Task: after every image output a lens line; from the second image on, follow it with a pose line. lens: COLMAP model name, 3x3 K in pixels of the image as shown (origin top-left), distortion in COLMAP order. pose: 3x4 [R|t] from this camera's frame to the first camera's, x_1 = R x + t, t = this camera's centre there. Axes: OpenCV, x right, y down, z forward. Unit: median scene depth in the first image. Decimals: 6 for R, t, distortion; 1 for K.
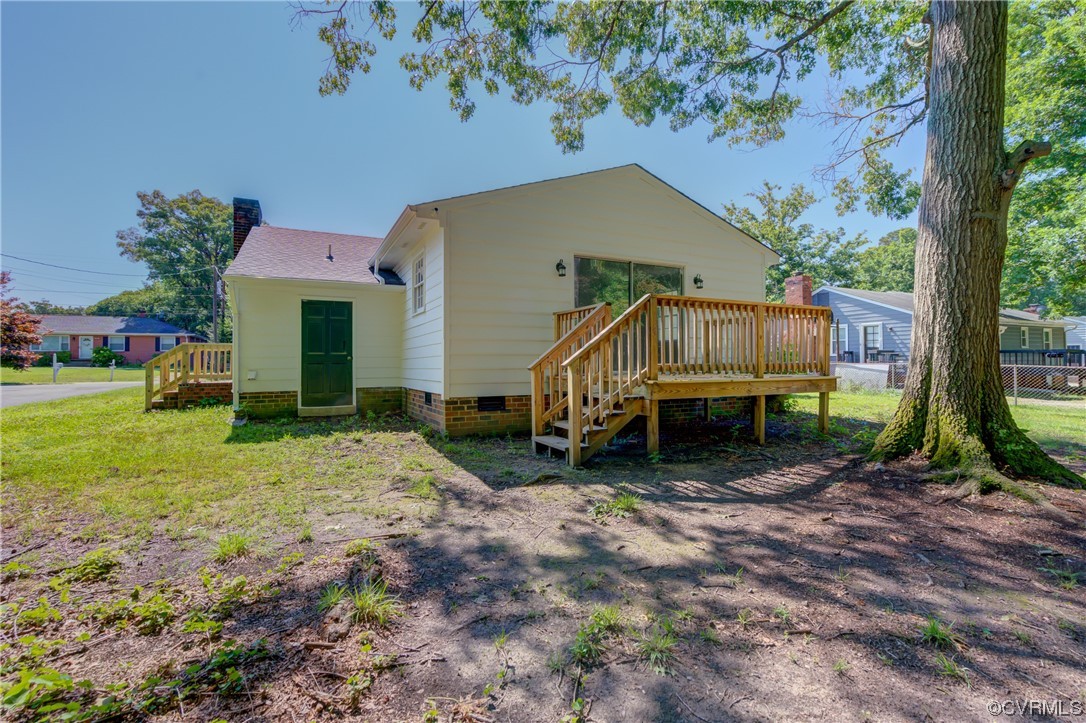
lens RADIAL K [[495.0, 0, 544.1], [0, 495.0, 359.7], [0, 0, 1]] dist [-0.042706, 0.016949]
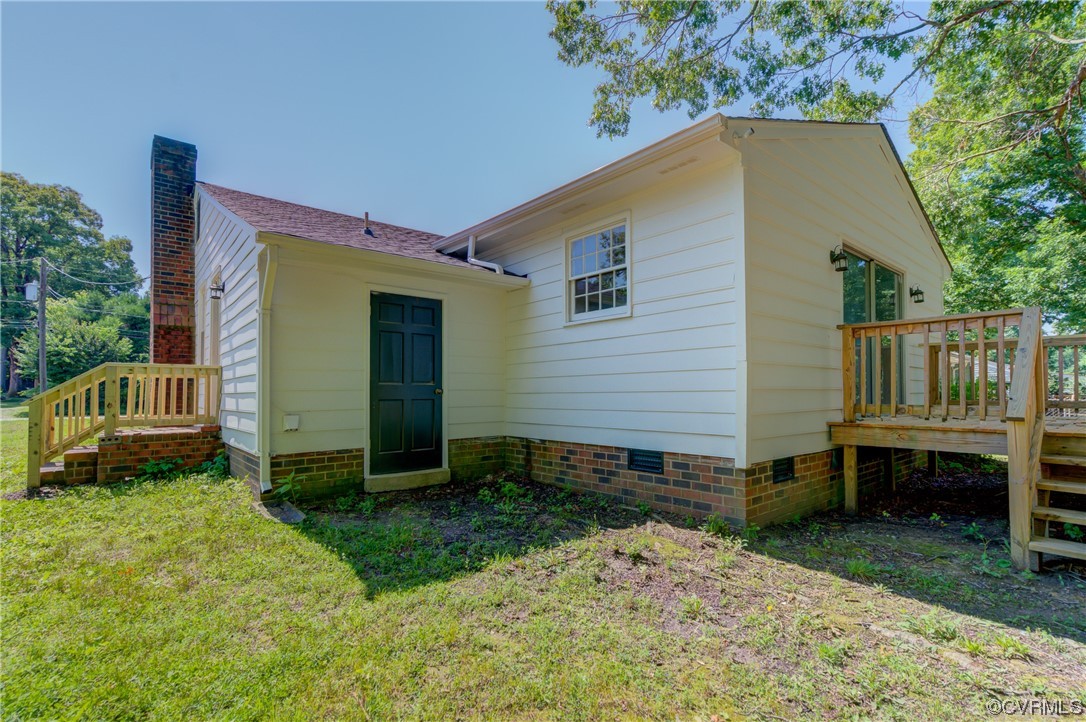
lens RADIAL K [[525.5, 0, 559.7], [0, 525.5, 384.3], [0, 0, 1]] dist [-0.045246, 0.025062]
pose [[0.973342, 0.006895, 0.229254, -0.399589], [-0.004298, 0.999921, -0.011827, -0.005150], [-0.229317, 0.010526, 0.973295, 0.333075]]
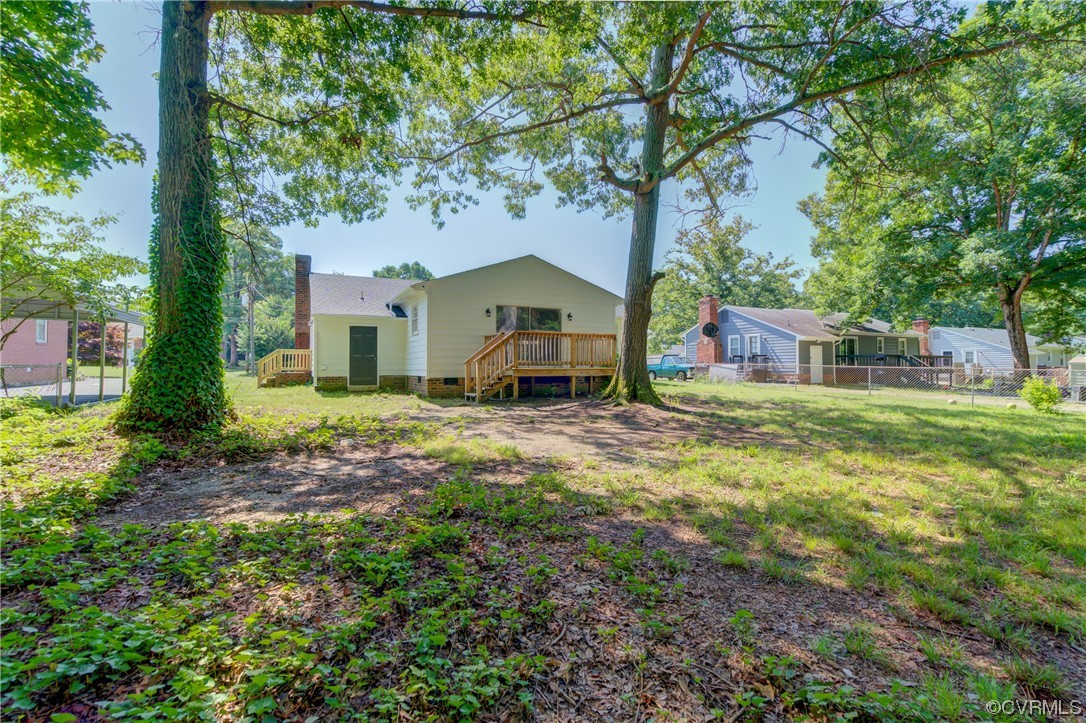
lens RADIAL K [[465.9, 0, 541.7], [0, 465.9, 365.9], [0, 0, 1]] dist [-0.034556, 0.000014]
pose [[0.999893, 0.003255, 0.014263, 0.179041], [-0.003372, 0.999961, 0.008174, 0.007911], [-0.014236, -0.008221, 0.999865, -0.681033]]
